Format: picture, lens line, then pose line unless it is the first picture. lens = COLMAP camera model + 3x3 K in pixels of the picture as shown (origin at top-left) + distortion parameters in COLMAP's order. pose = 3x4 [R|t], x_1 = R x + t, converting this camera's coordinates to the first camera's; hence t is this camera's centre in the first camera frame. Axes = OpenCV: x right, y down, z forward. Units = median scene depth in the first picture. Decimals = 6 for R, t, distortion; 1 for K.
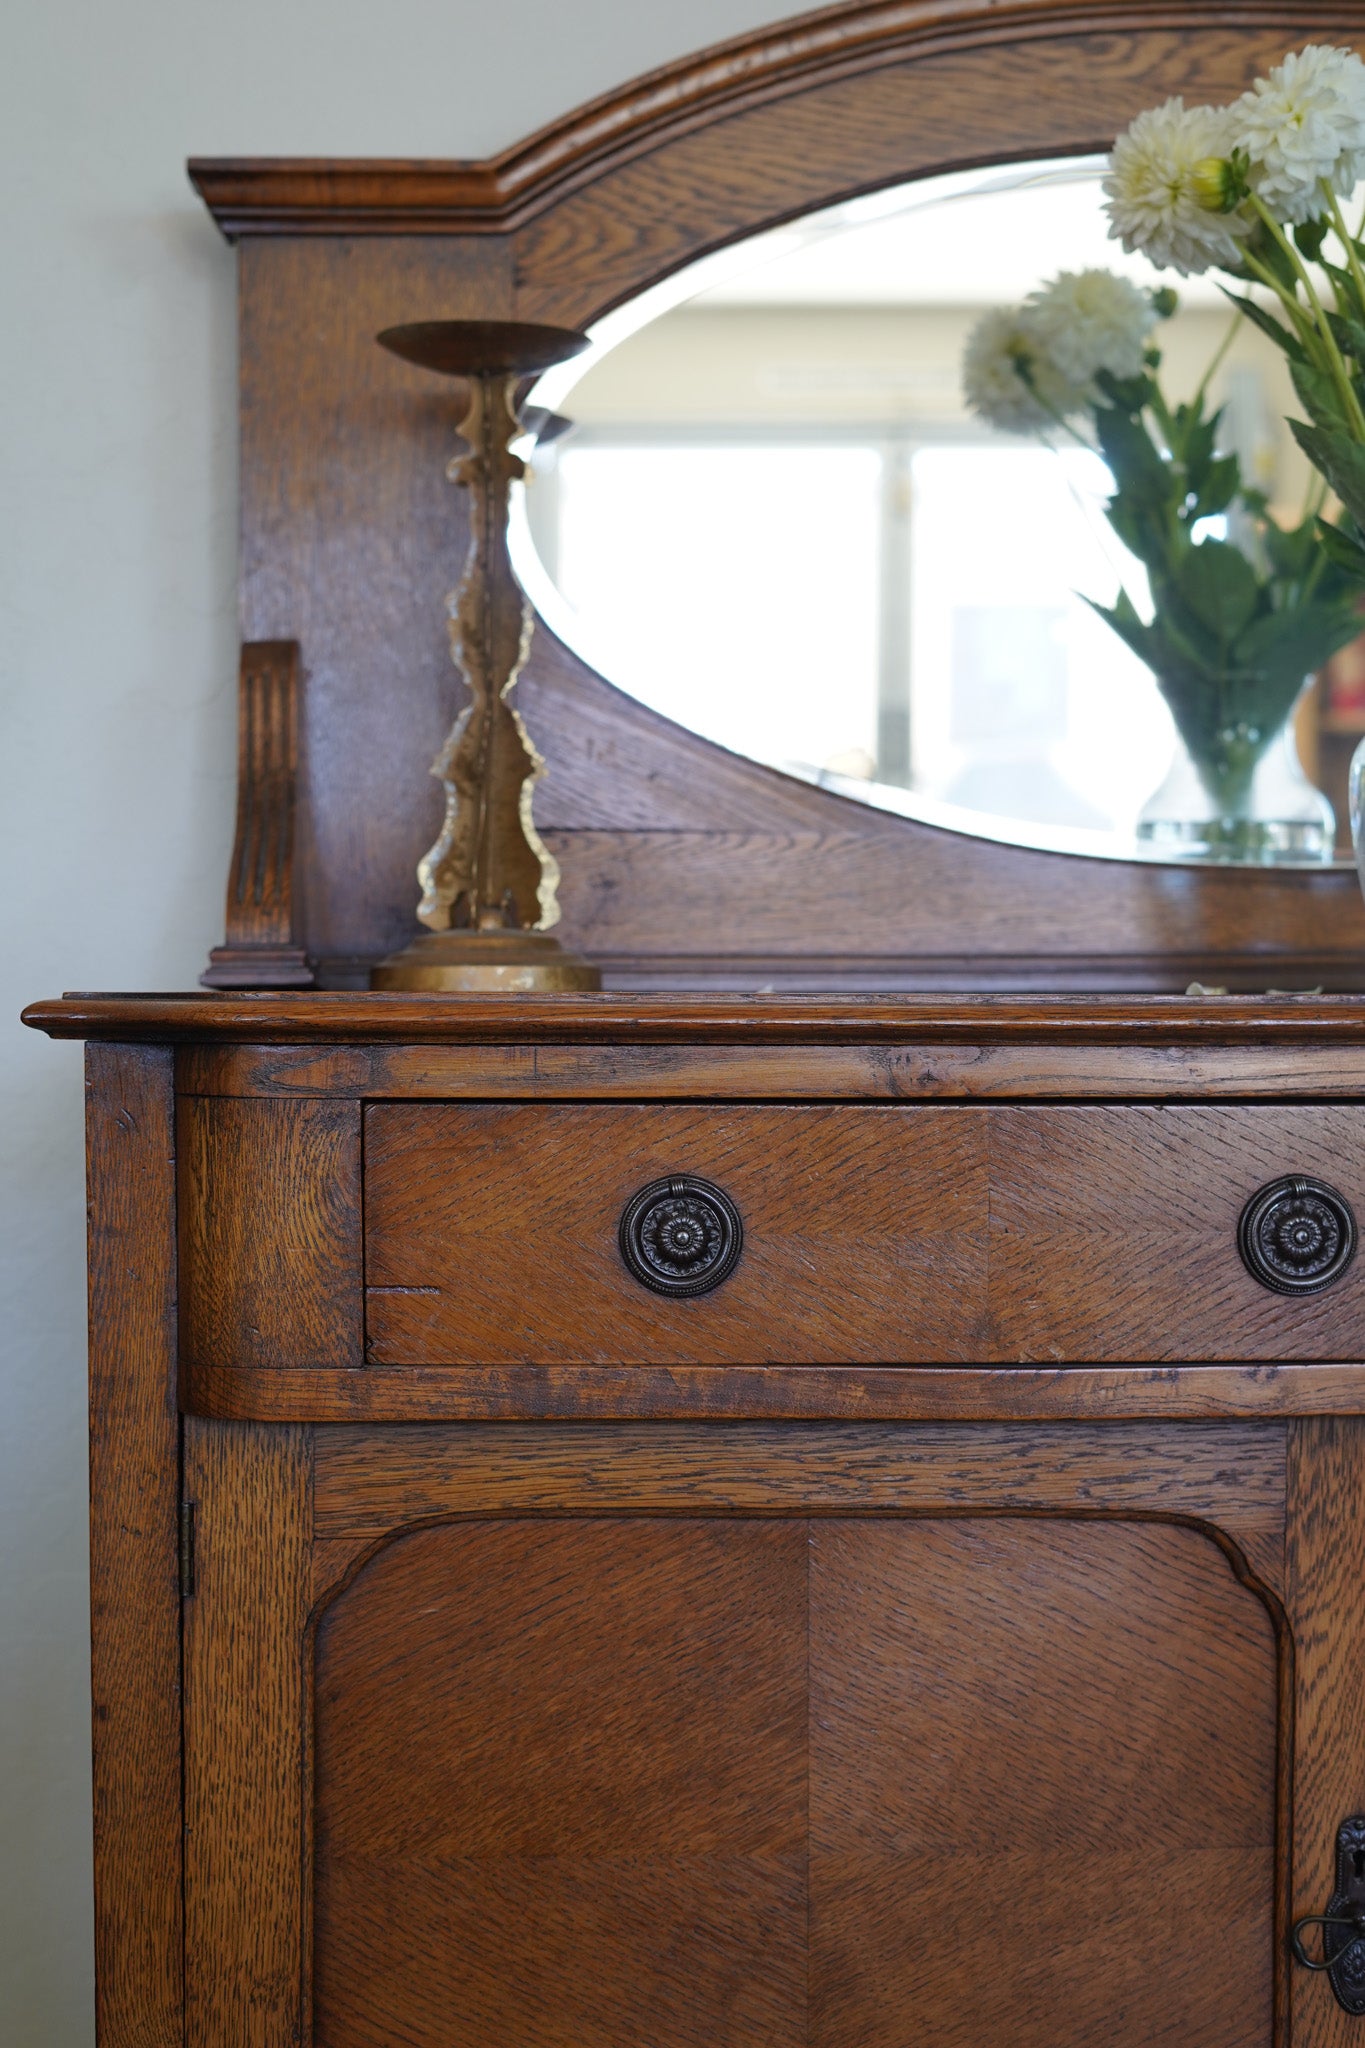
lens RADIAL K [[3058.0, 0, 691.5], [0, 3058.0, 1030.2], [0, 0, 1]] dist [-0.031334, 0.014869]
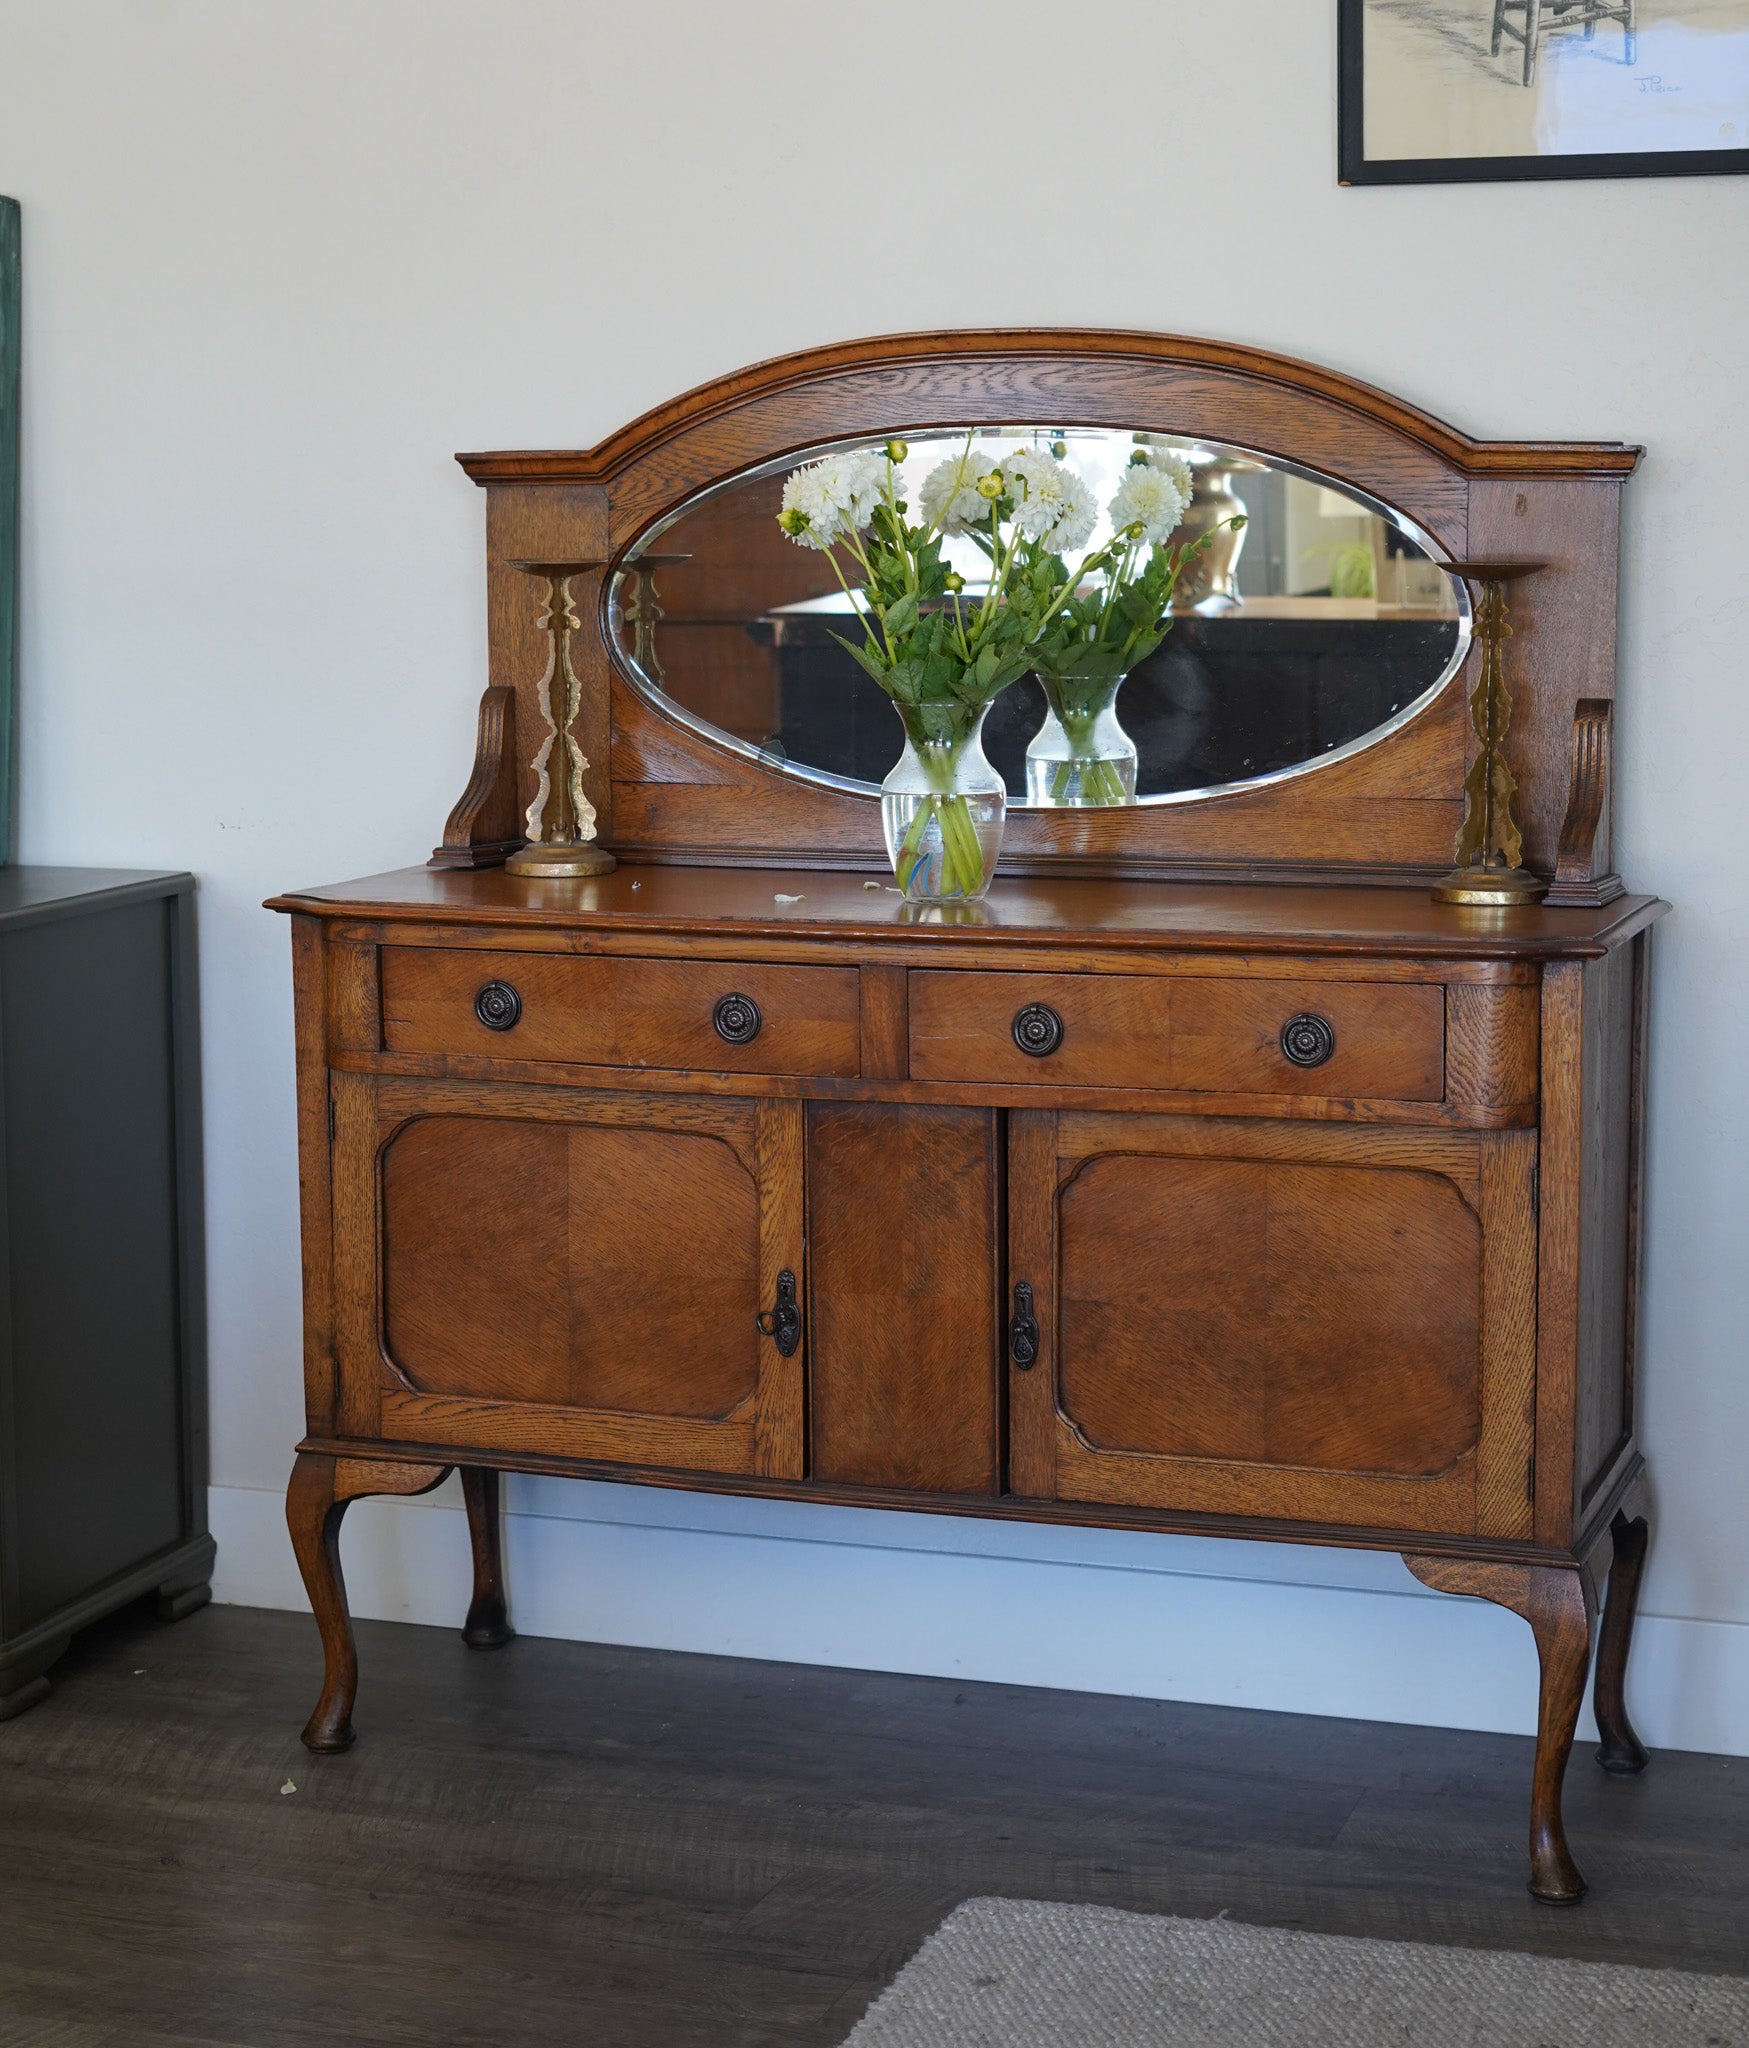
lens RADIAL K [[3823.1, 0, 875.2], [0, 3823.1, 864.2], [0, 0, 1]] dist [-0.022868, -0.092394]
pose [[0.912113, 0.037440, -0.408227, 1.453669], [0.000346, 0.995750, 0.092098, -0.312857], [0.409940, -0.084145, 0.908223, -1.566630]]
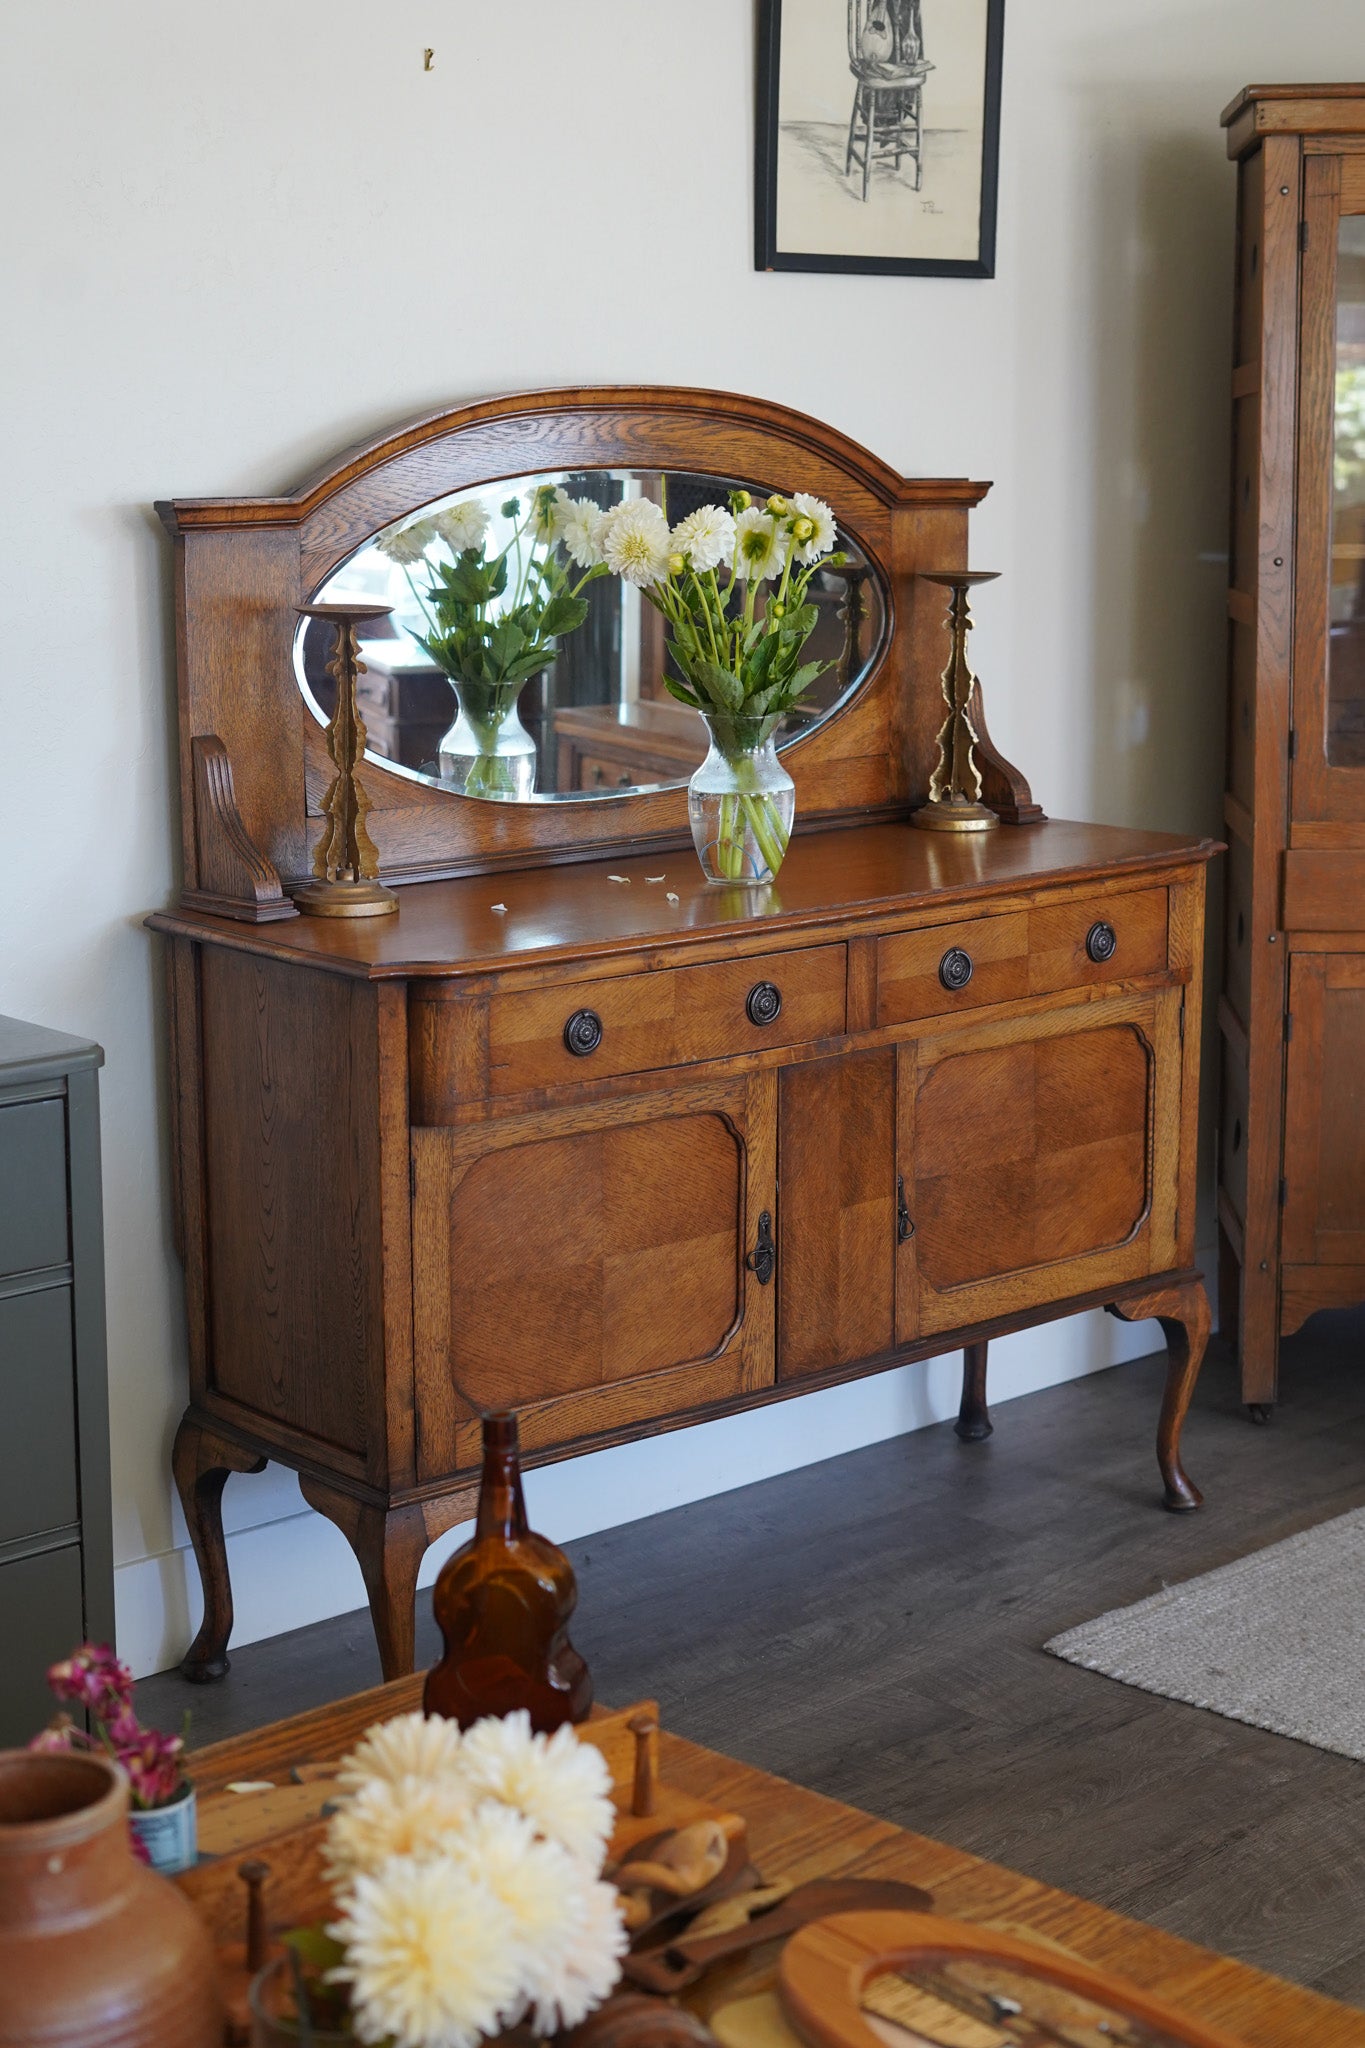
lens RADIAL K [[3133.4, 0, 681.2], [0, 3133.4, 968.8], [0, 0, 1]] dist [-0.030332, -0.033379]
pose [[0.797155, -0.107320, 0.594160, -1.456446], [0.000682, 0.984235, 0.176862, -0.439195], [-0.603774, -0.140581, 0.784661, -1.082279]]
